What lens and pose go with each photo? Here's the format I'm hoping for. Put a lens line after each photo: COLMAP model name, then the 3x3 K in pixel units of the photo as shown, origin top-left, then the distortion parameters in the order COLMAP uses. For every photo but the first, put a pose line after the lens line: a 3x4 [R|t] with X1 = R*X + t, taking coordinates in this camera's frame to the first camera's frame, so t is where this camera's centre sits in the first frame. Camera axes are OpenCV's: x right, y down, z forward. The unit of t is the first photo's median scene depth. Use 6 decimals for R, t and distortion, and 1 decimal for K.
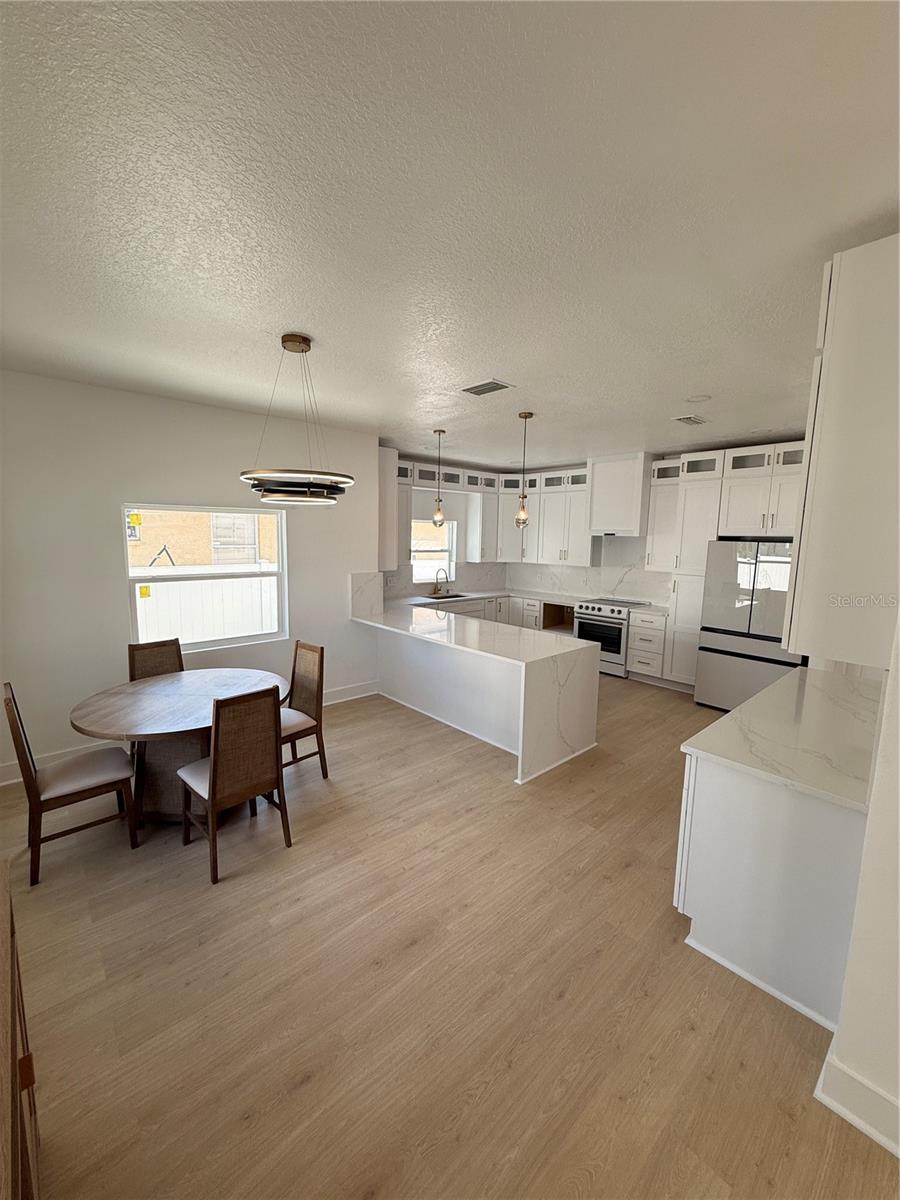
lens RADIAL K [[478.5, 0, 450.6], [0, 478.5, 598.0], [0, 0, 1]] dist [0.001849, 0.000485]
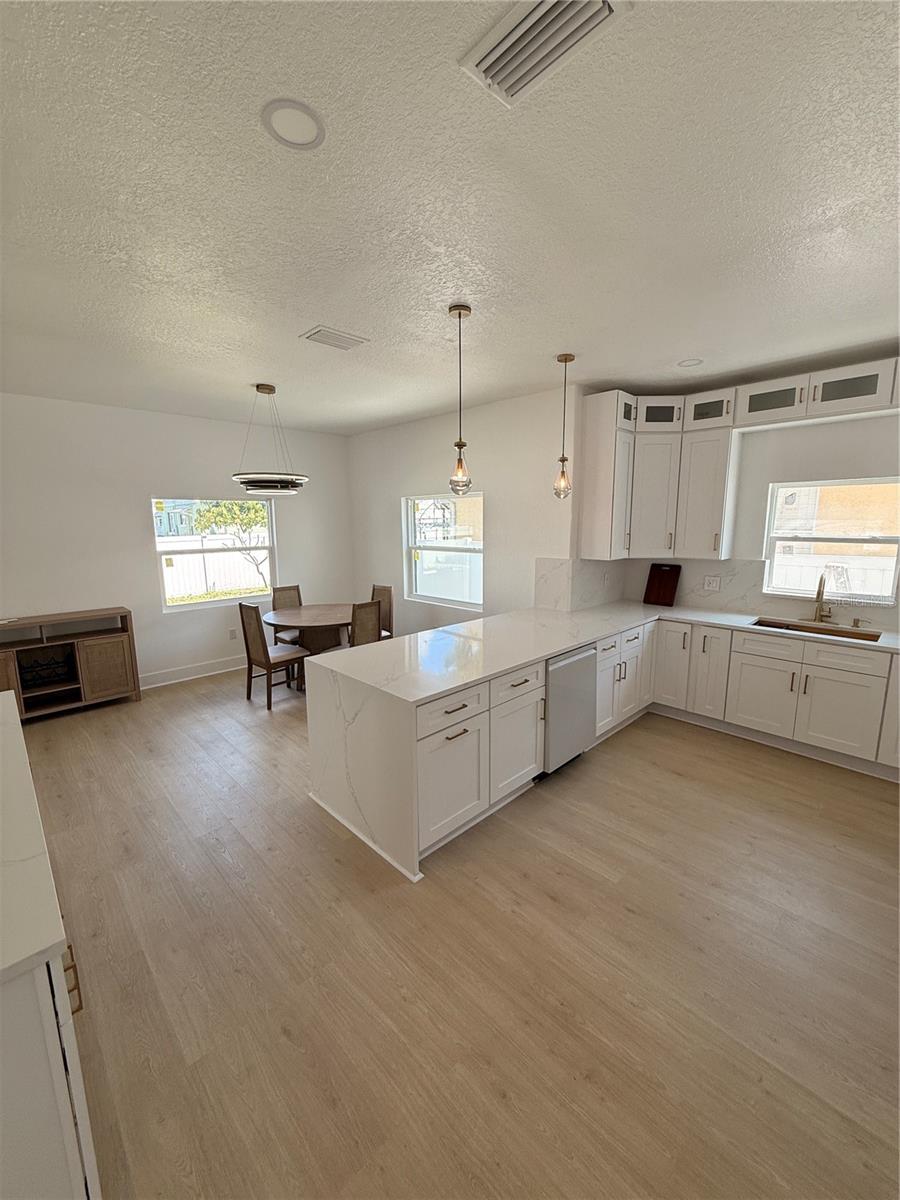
lens RADIAL K [[478.5, 0, 450.6], [0, 478.5, 598.0], [0, 0, 1]] dist [0.001849, 0.000485]
pose [[0.035660, 0.145086, -0.988776, 0.850130], [-0.120881, 0.982767, 0.139844, -0.104309], [0.992026, 0.114537, 0.052584, 1.025448]]
